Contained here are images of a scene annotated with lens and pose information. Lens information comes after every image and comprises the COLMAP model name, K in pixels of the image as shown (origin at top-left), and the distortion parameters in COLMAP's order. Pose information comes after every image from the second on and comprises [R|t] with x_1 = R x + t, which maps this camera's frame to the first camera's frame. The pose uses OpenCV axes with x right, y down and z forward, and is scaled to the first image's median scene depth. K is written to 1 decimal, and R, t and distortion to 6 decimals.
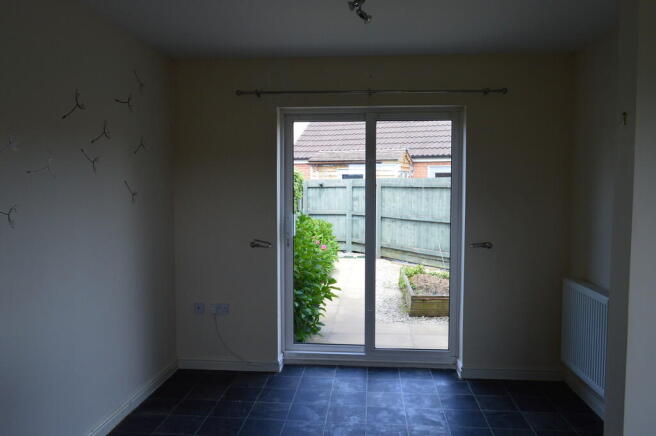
lens RADIAL K [[509.6, 0, 329.6], [0, 509.6, 218.4], [0, 0, 1]] dist [-0.032187, 0.012634]
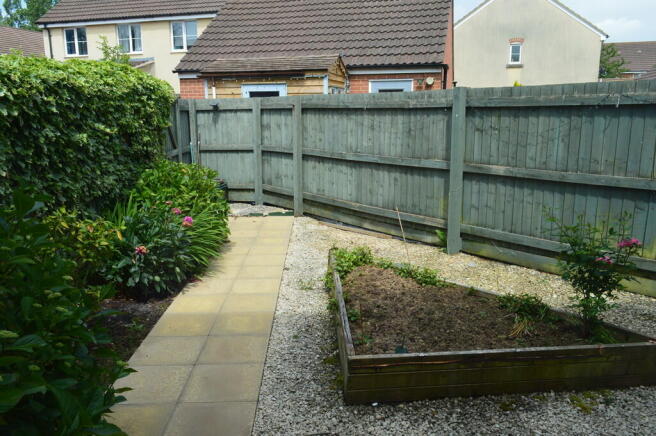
lens RADIAL K [[509.6, 0, 326.9], [0, 509.6, 216.5], [0, 0, 1]] dist [-0.032187, 0.012634]
pose [[0.992805, -0.030429, 0.115811, 0.048141], [0.013788, 0.989790, 0.141867, -0.015168], [-0.118946, -0.139249, 0.983088, 0.296591]]
